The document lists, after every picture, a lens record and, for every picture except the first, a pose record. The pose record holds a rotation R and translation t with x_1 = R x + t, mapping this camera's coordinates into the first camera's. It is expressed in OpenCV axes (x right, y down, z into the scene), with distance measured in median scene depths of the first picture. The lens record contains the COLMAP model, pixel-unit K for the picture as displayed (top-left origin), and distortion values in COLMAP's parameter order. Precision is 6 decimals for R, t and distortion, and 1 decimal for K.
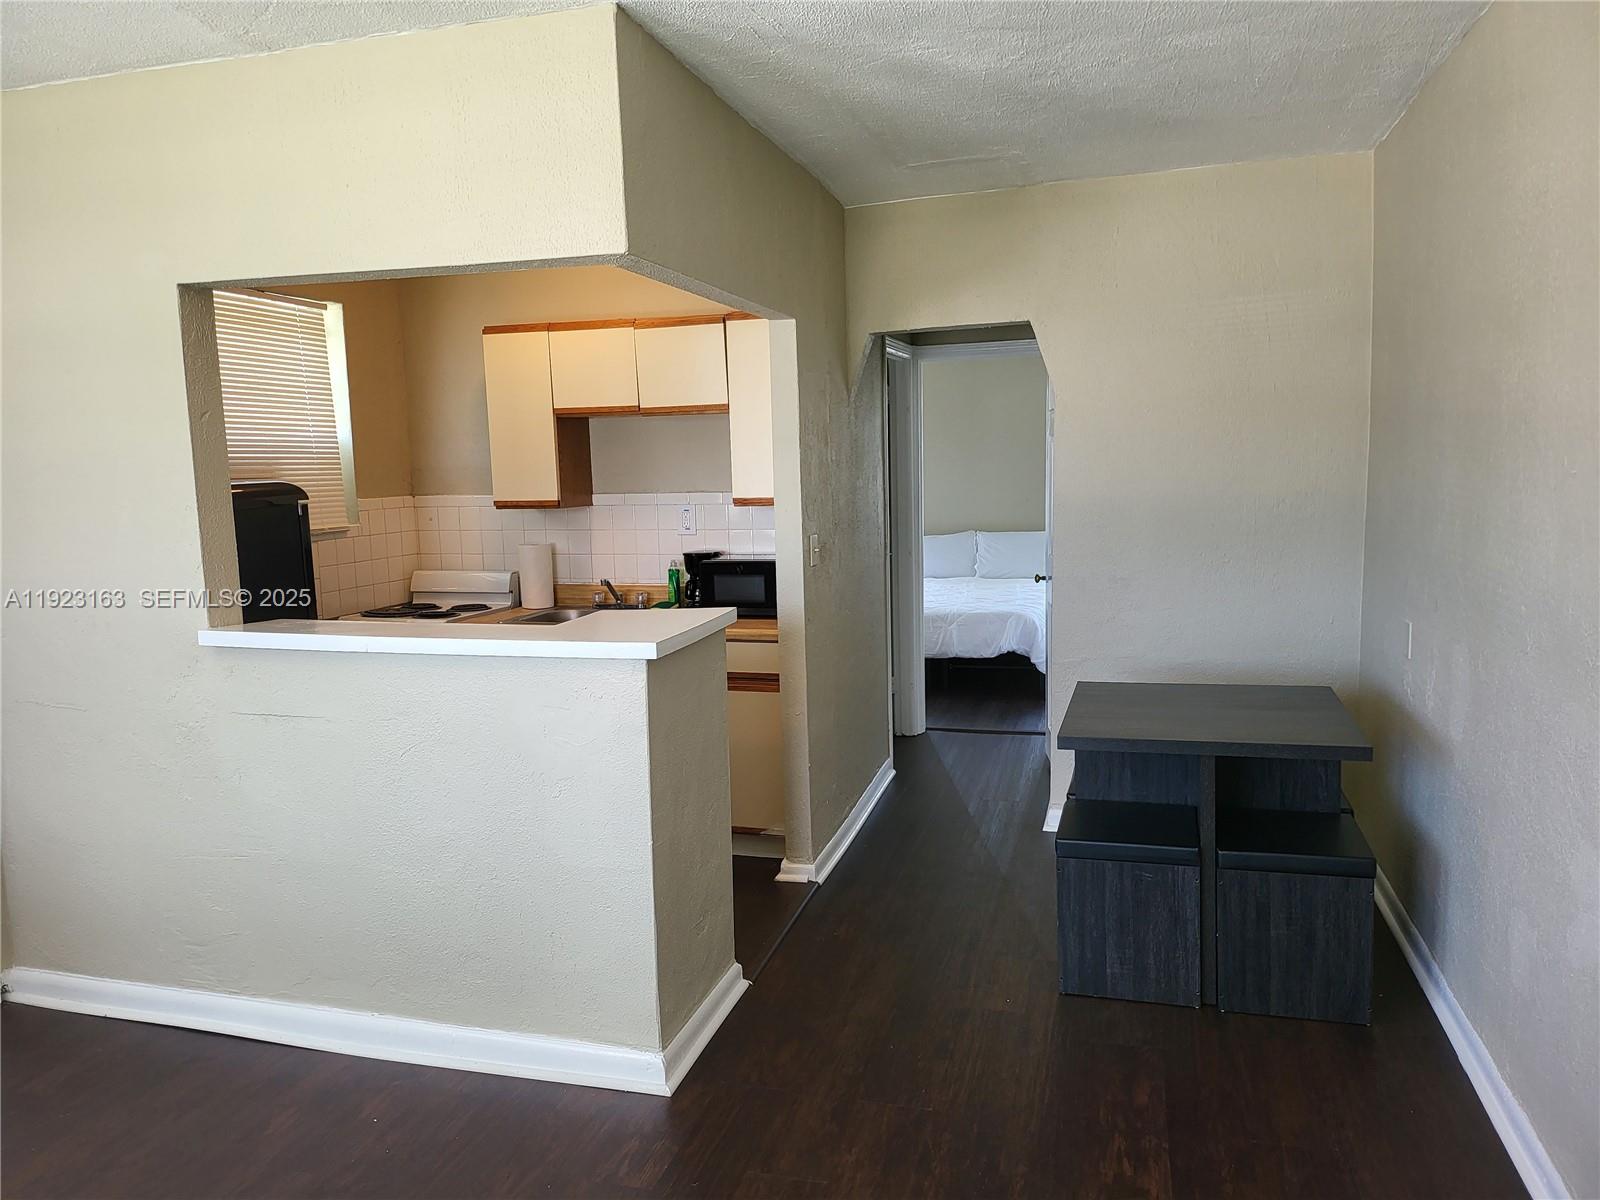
lens RADIAL K [[1113.4, 0, 804.8], [0, 1113.4, 611.0], [0, 0, 1]] dist [0.069814, -0.091749]
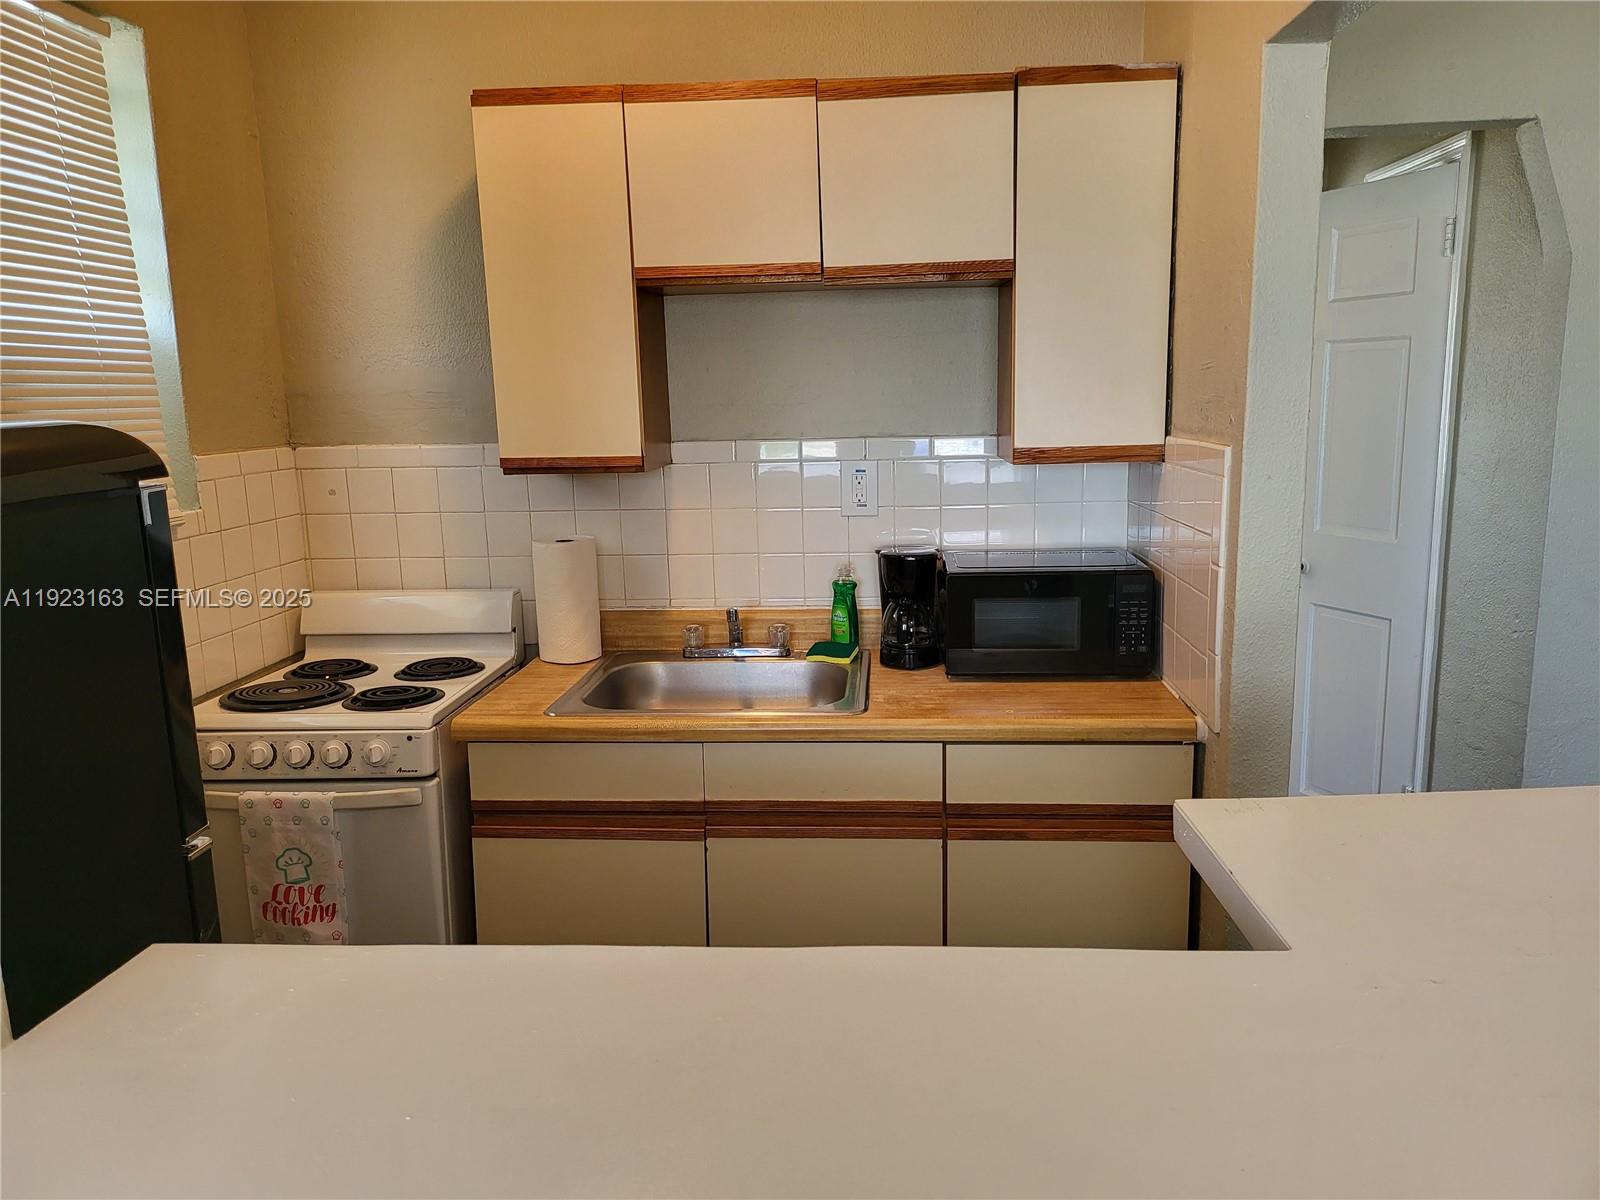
lens RADIAL K [[1113.4, 0, 804.8], [0, 1113.4, 611.0], [0, 0, 1]] dist [0.069814, -0.091749]
pose [[0.975777, -0.041693, 0.214757, -0.254973], [0.028896, 0.997634, 0.062385, -0.058001], [-0.216850, -0.054668, 0.974673, 0.482755]]
